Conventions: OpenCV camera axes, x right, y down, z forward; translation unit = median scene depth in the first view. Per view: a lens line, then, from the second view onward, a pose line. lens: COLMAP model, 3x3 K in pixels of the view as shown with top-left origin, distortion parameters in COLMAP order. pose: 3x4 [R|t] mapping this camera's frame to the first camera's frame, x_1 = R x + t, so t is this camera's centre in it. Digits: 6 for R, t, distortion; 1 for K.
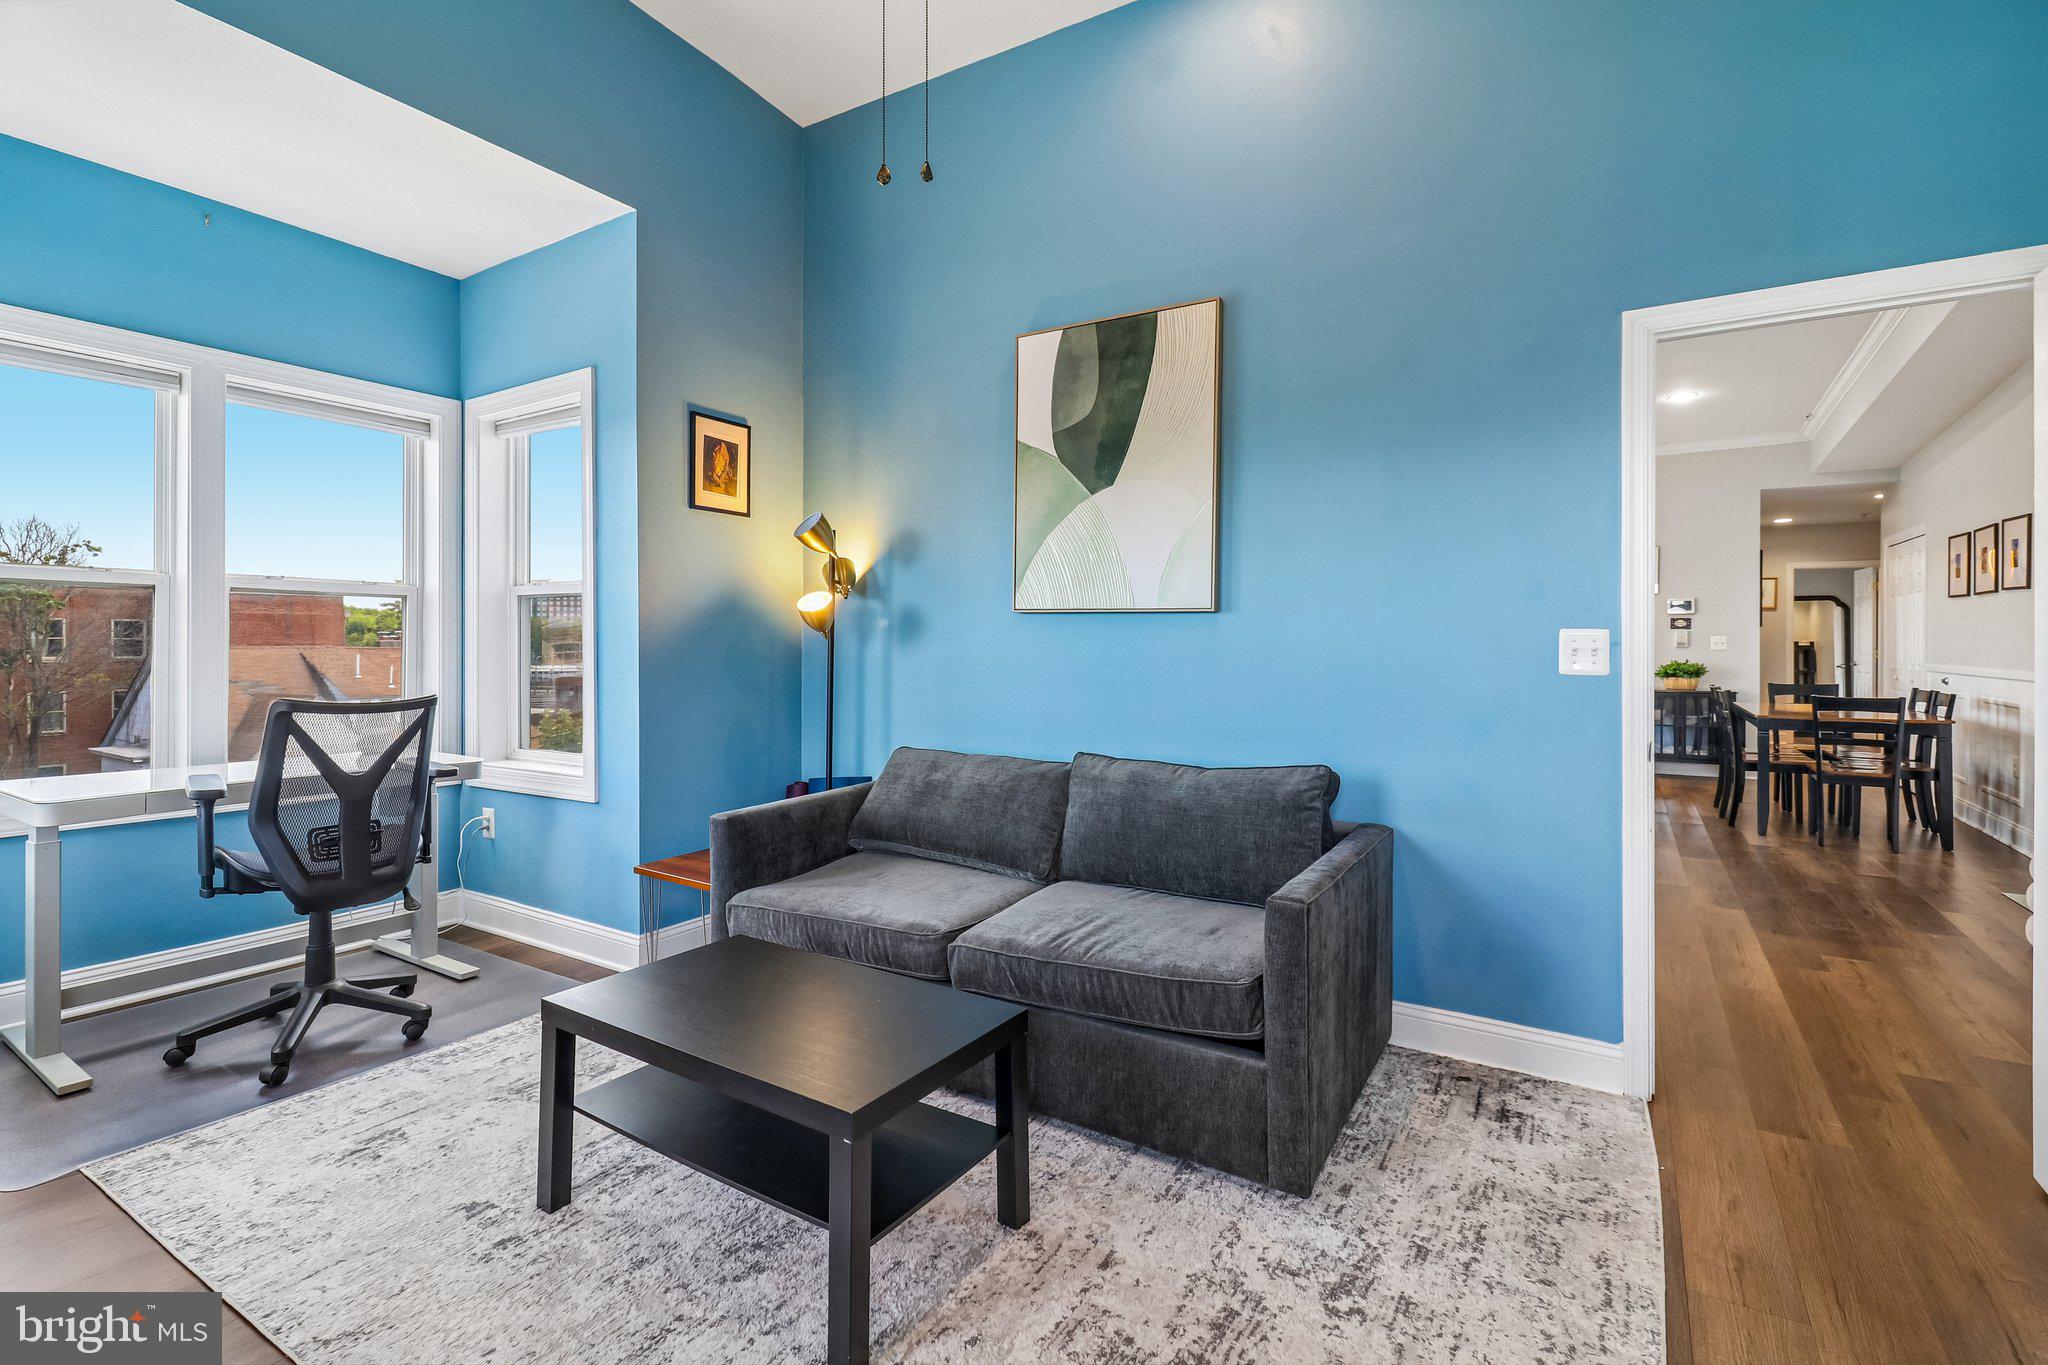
lens RADIAL K [[942.8, 0, 991.6], [0, 942.8, 648.9], [0, 0, 1]] dist [0.018320, -0.012909]
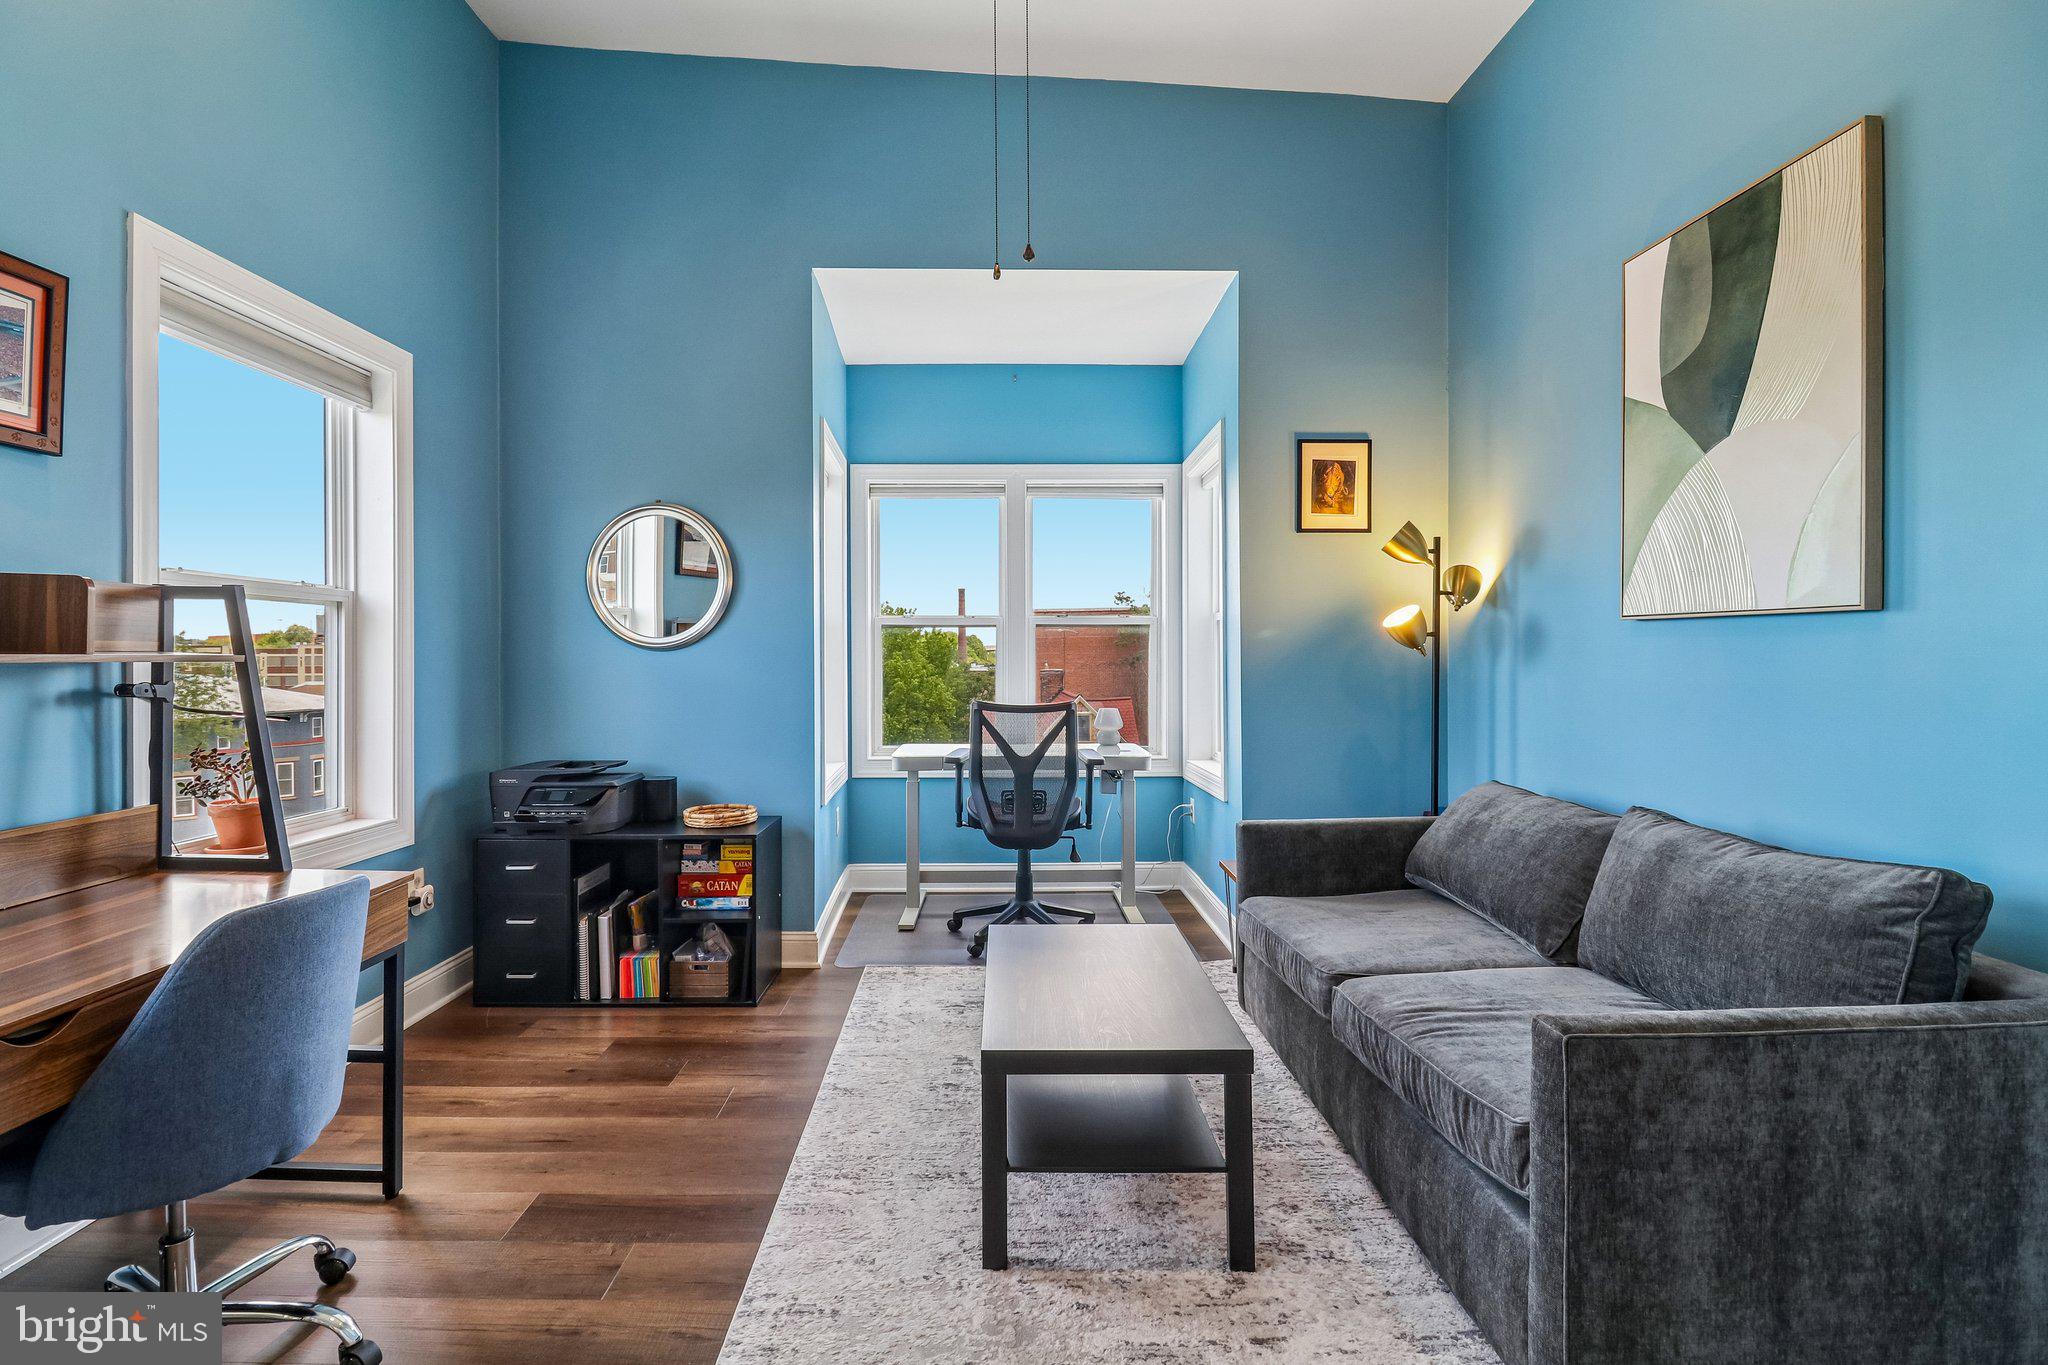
lens RADIAL K [[955.8, 0, 1022.3], [0, 955.8, 667.2], [0, 0, 1]] dist [0.000562, -0.014420]
pose [[0.561577, 0.002068, -0.827422, 0.418942], [0.001816, 0.999991, 0.003732, -0.004263], [0.827422, -0.003598, 0.561569, 0.163404]]
